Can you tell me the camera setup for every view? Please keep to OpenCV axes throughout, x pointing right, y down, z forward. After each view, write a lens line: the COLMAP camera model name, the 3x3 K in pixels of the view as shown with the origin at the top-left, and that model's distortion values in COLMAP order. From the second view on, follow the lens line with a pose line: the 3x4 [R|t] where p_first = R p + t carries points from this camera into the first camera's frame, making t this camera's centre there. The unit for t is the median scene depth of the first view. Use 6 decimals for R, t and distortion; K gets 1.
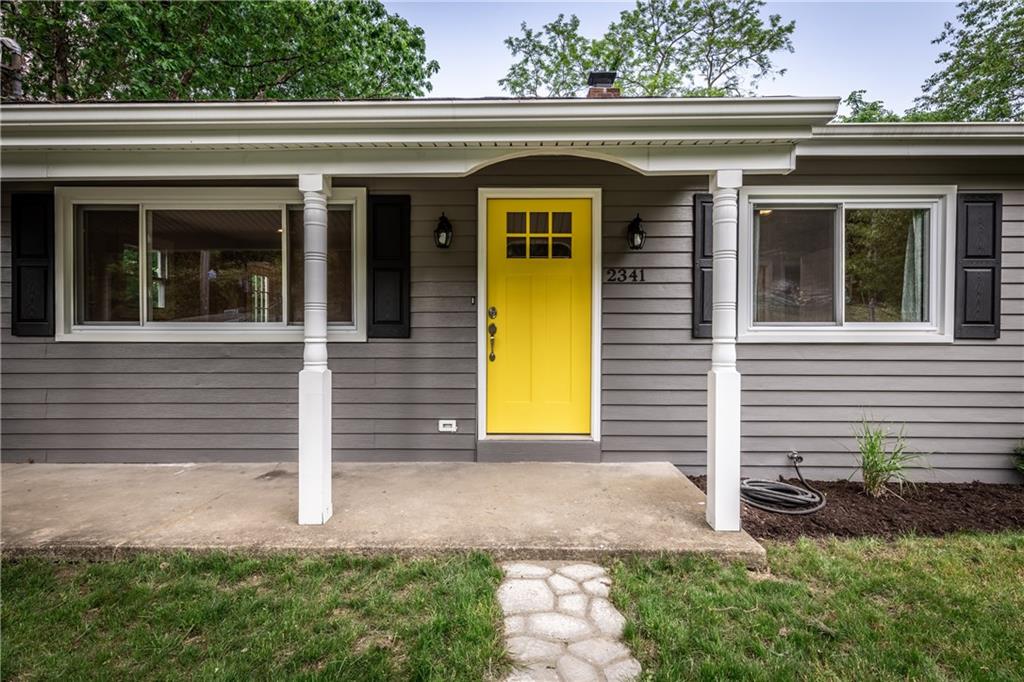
lens RADIAL K [[471.3, 0, 512.5], [0, 471.3, 336.9], [0, 0, 1]] dist [0.004916, 0.000244]
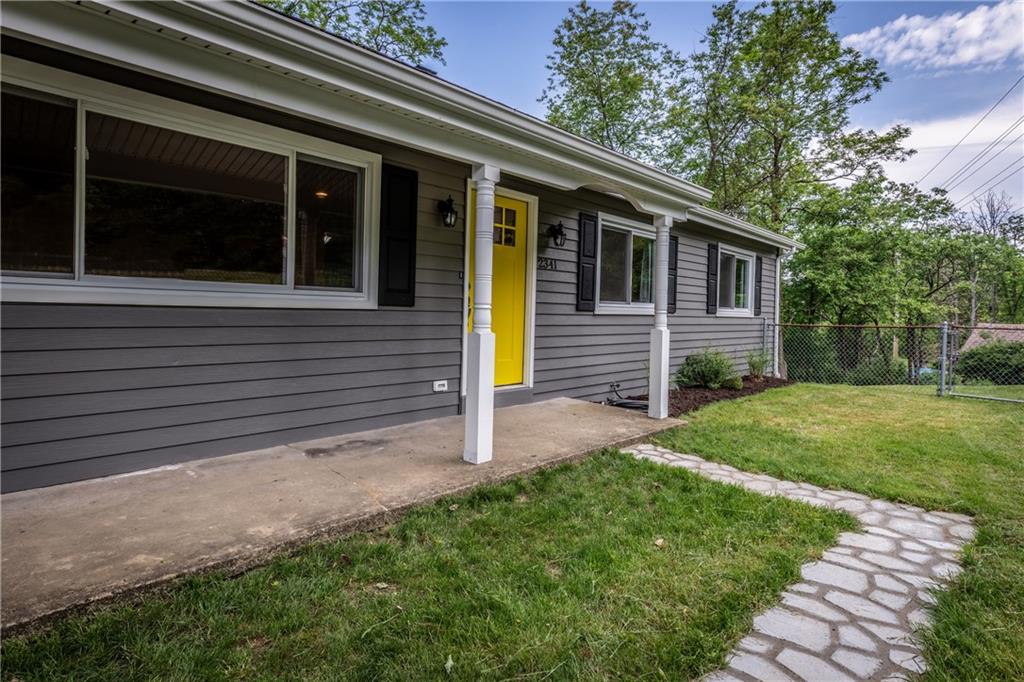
lens RADIAL K [[498.5, 0, 512.4], [0, 498.5, 321.5], [0, 0, 1]] dist [-0.002588, 0.000303]
pose [[0.706537, -0.000230, 0.707676, -0.853578], [-0.016793, 0.999713, 0.017091, 0.013226], [-0.707476, -0.023960, 0.706331, 0.049031]]
